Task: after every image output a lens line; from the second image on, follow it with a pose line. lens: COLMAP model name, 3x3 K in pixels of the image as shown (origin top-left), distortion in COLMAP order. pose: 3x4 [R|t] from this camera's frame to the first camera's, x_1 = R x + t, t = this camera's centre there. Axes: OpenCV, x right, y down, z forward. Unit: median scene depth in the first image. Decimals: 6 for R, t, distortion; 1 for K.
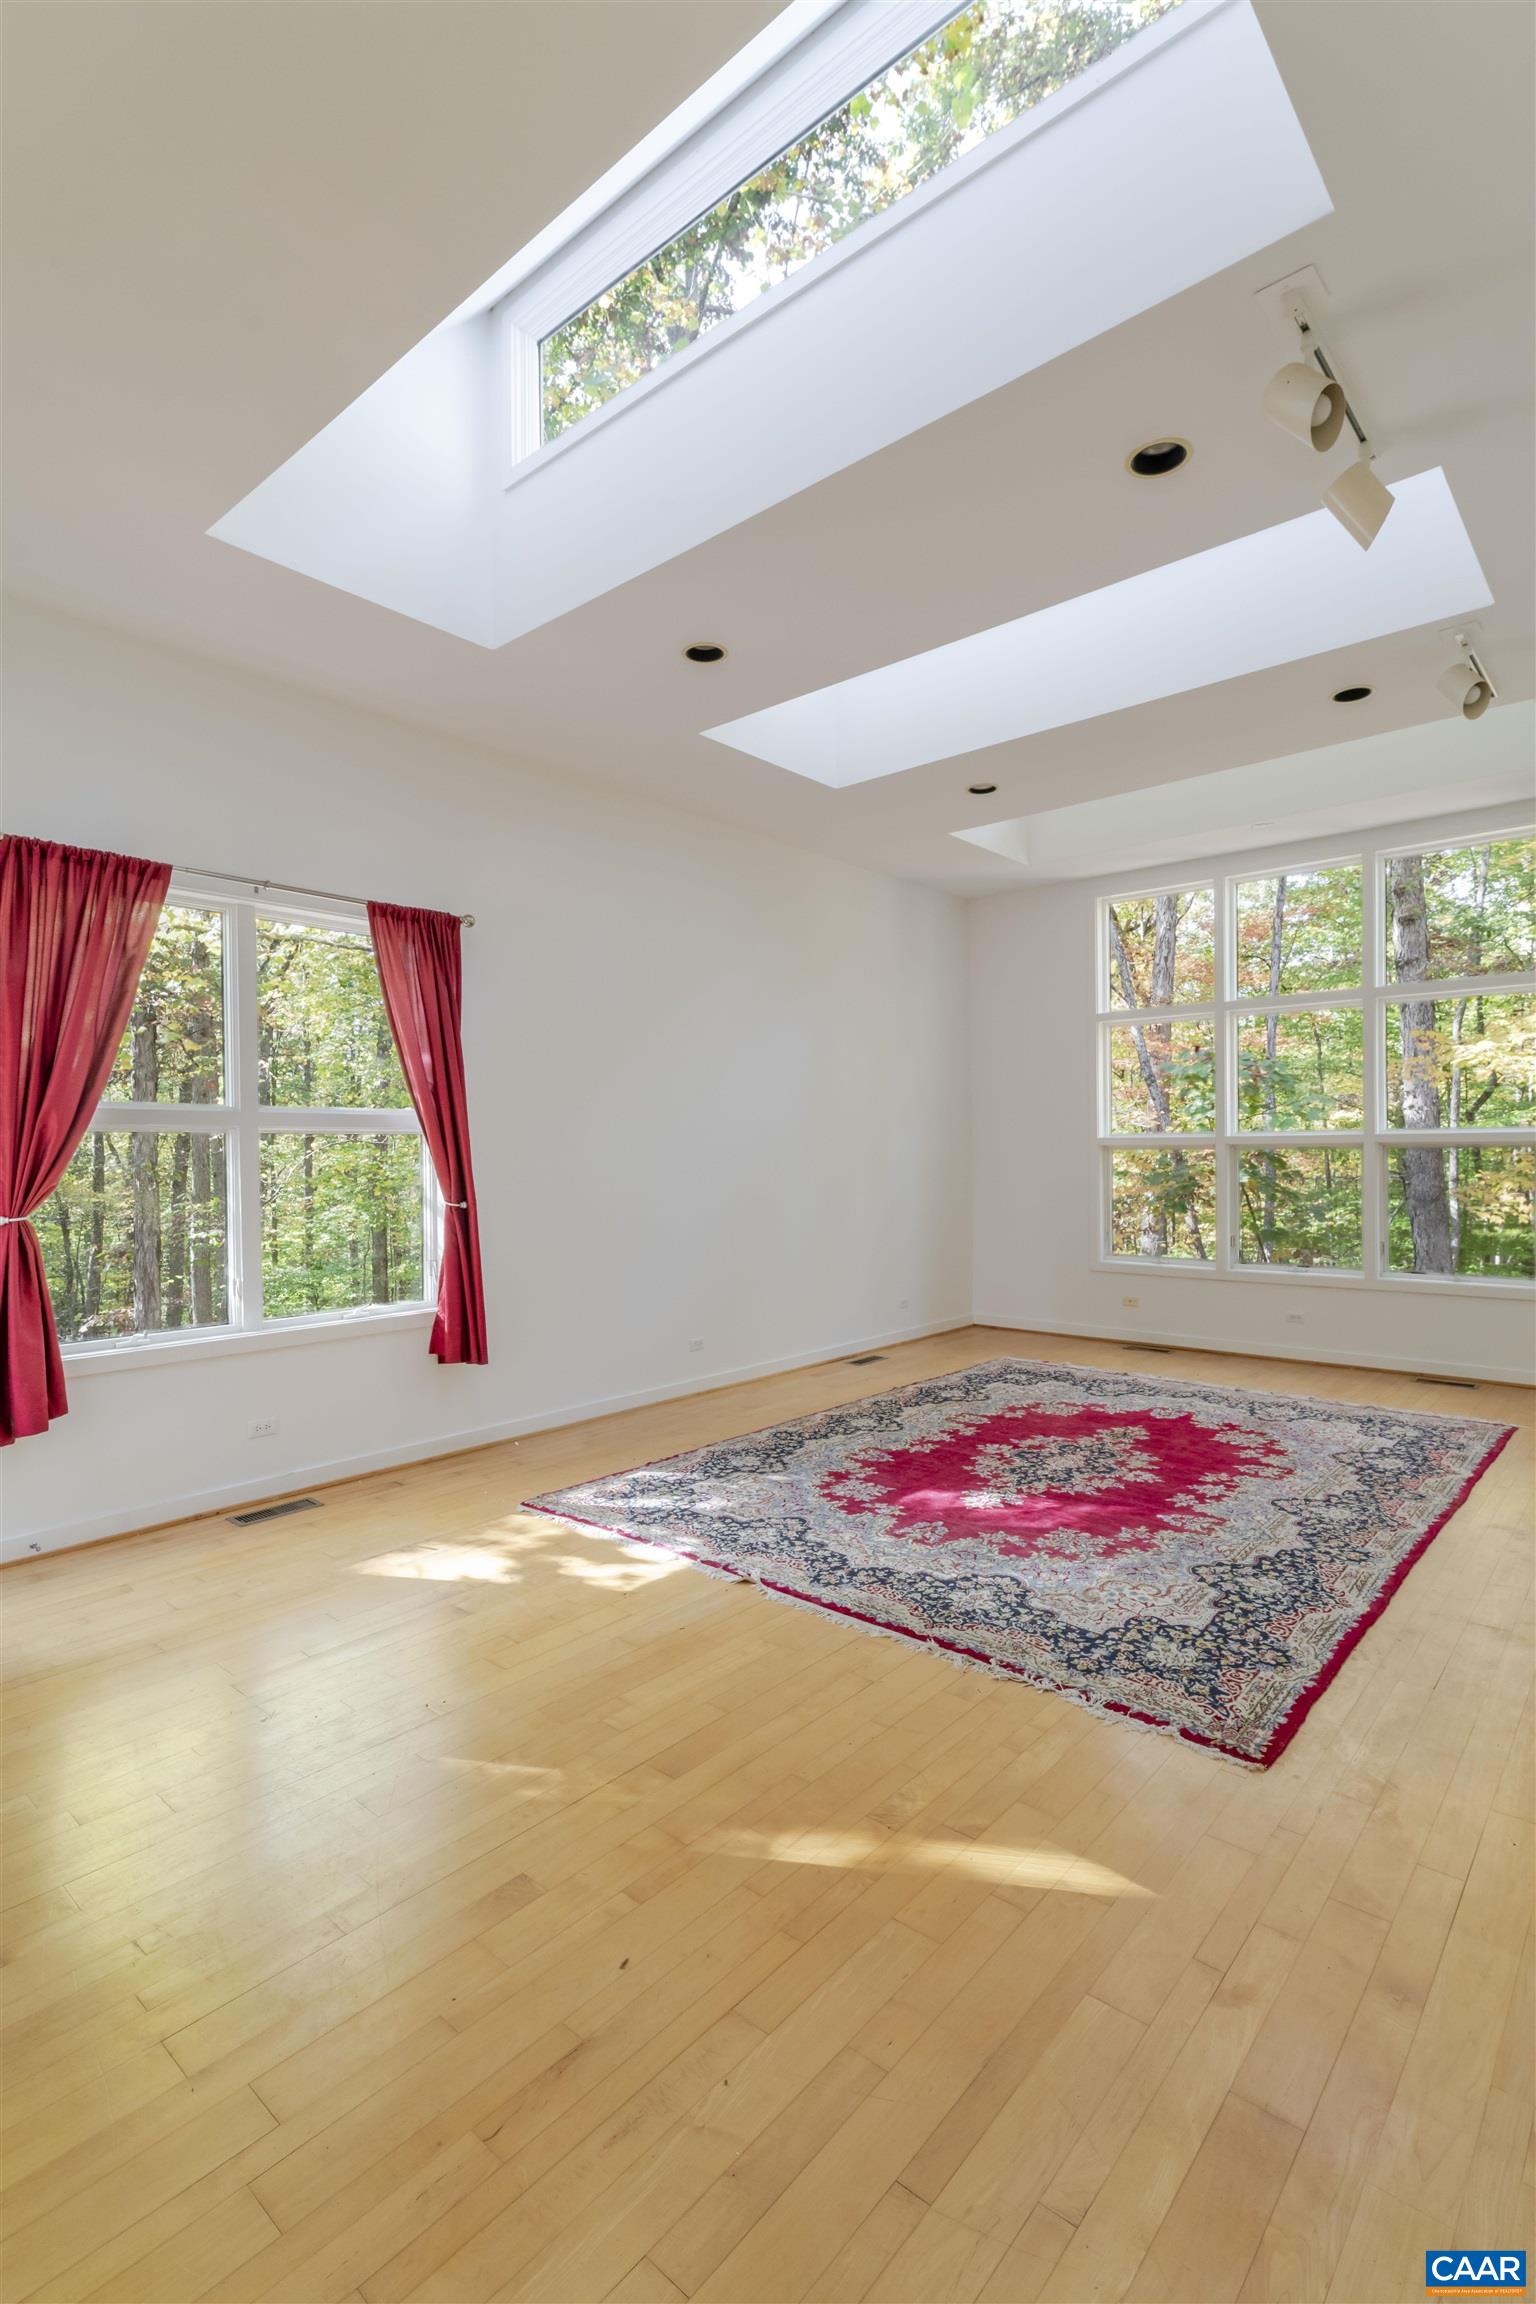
lens RADIAL K [[1094.6, 0, 768.0], [0, 1094.6, 1152.0], [0, 0, 1]] dist [-0.000576, -0.000039]
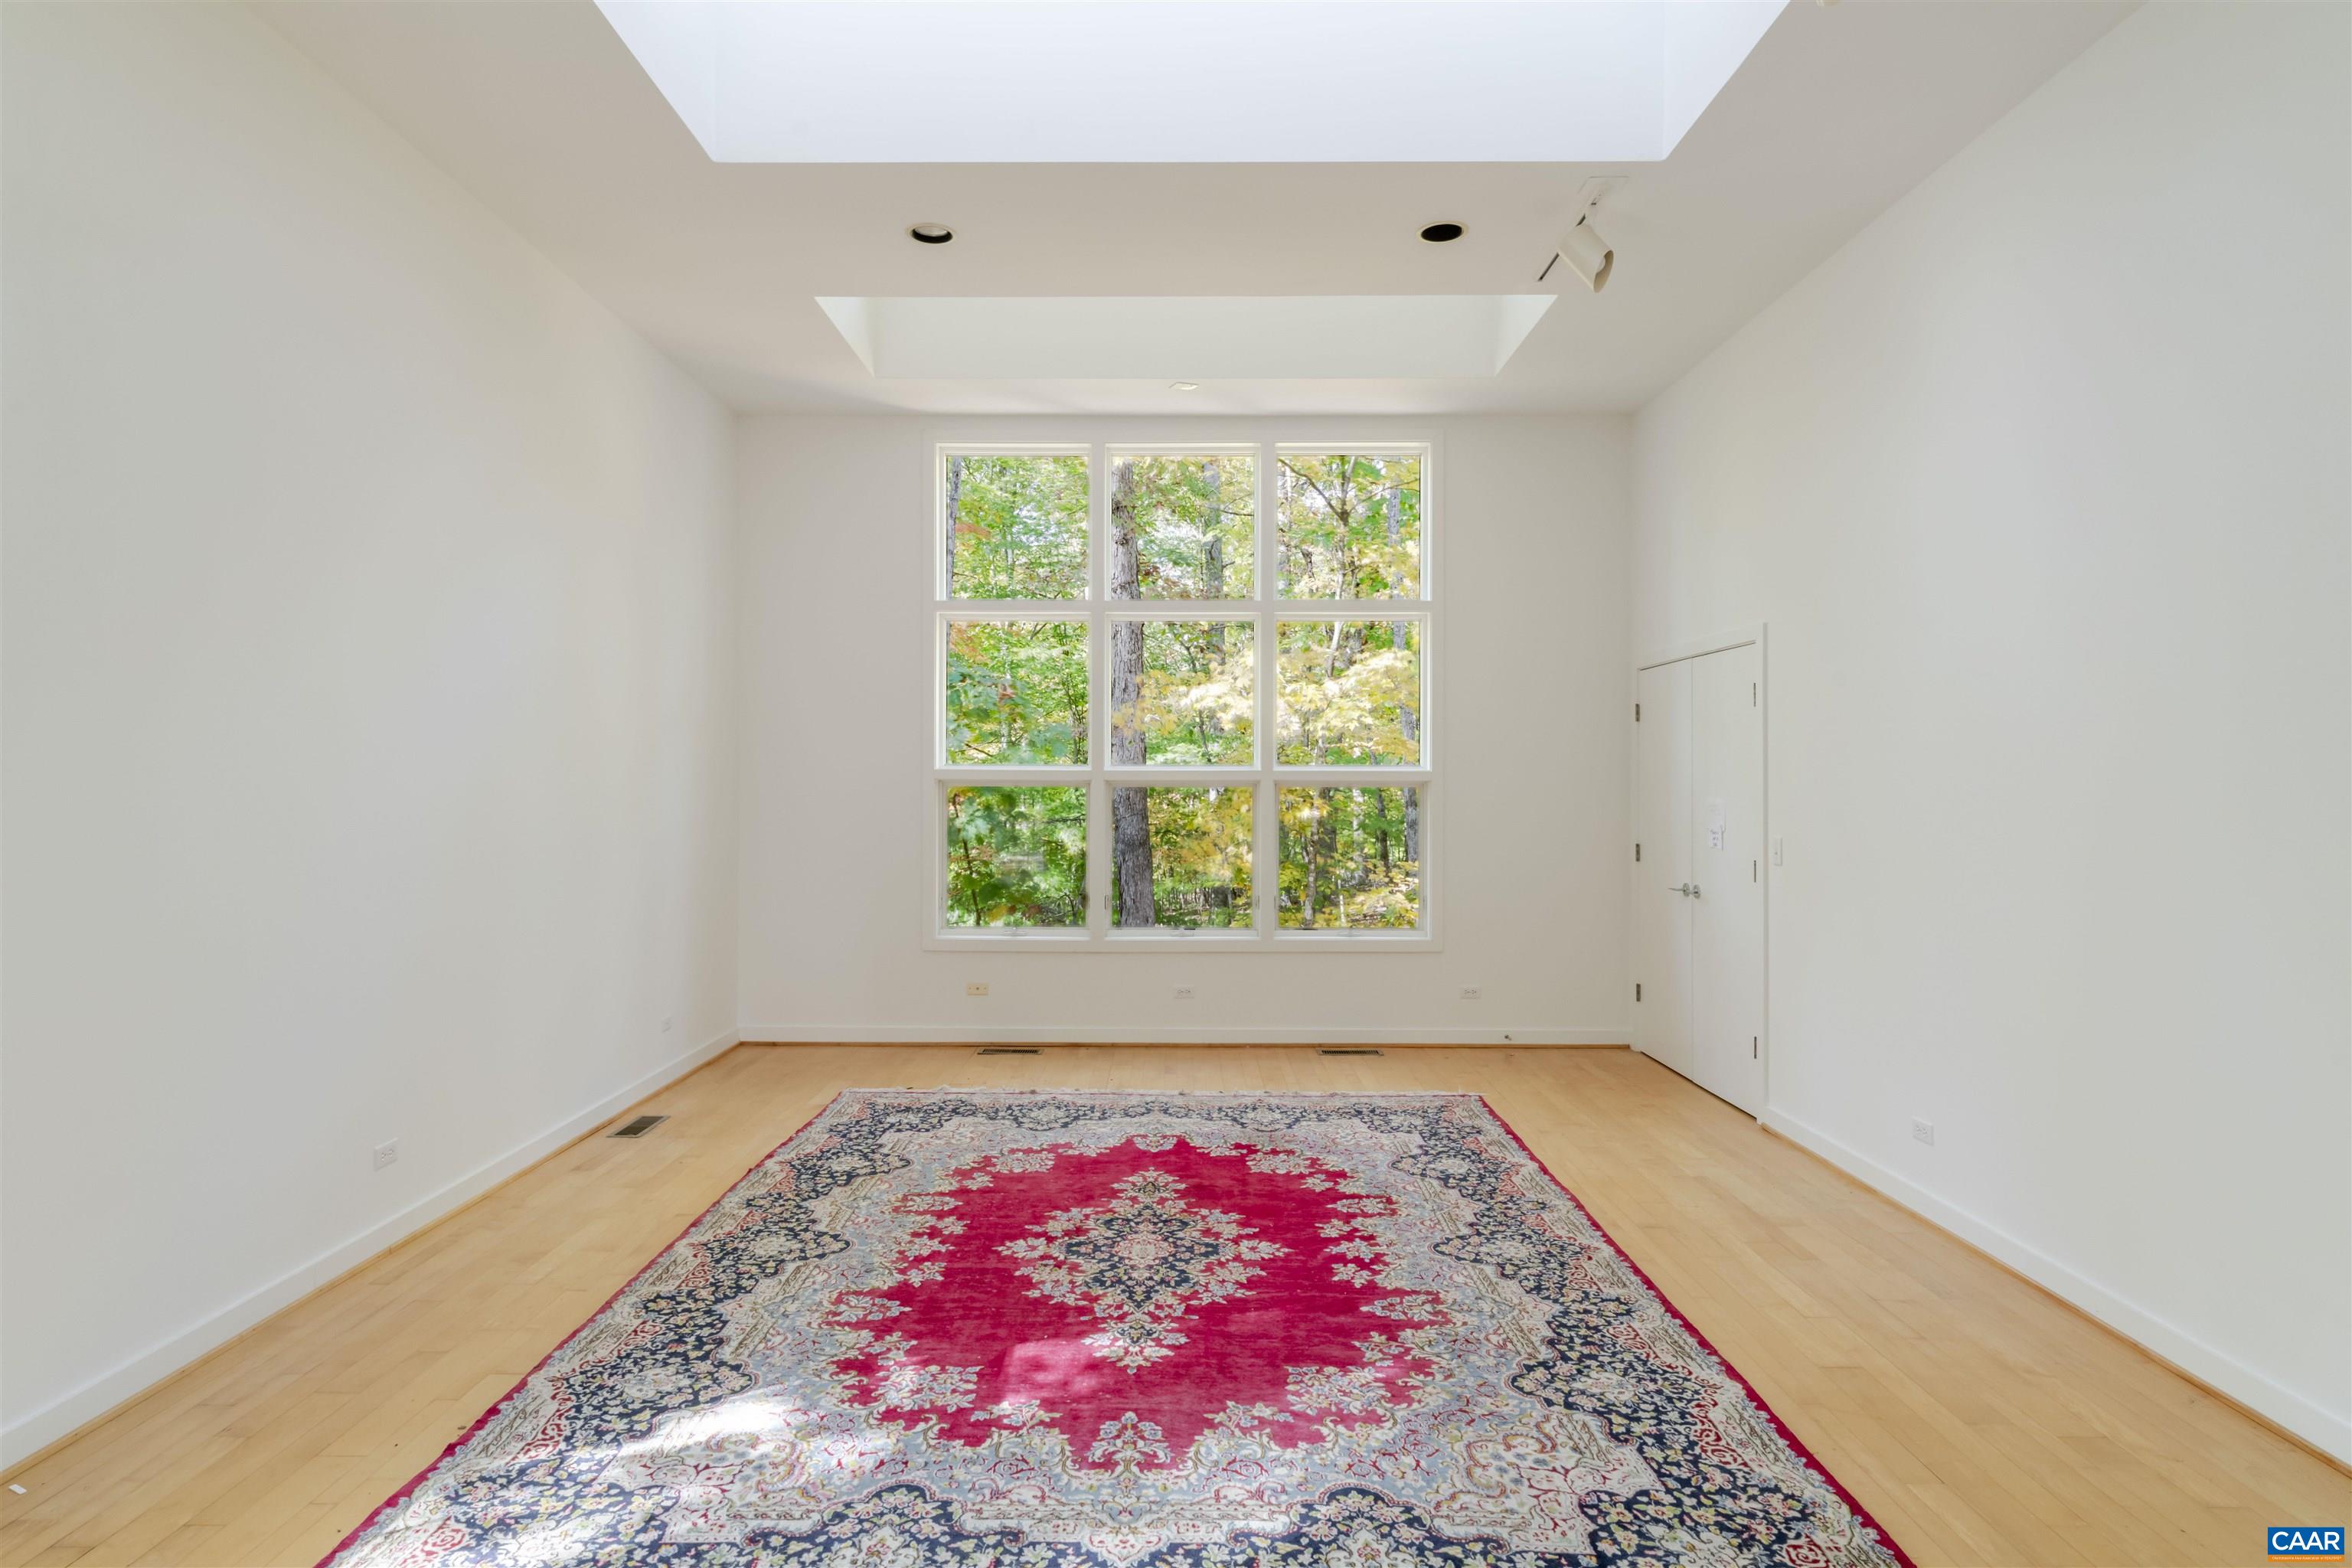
lens RADIAL K [[1305.5, 0, 1176.0], [0, 1305.5, 784.0], [0, 0, 1]] dist [-0.002134, -0.000459]
pose [[0.758673, 0.011621, 0.651367, -0.250521], [-0.008638, 0.999932, -0.007779, 0.003620], [-0.651414, 0.000276, 0.758723, 0.394840]]
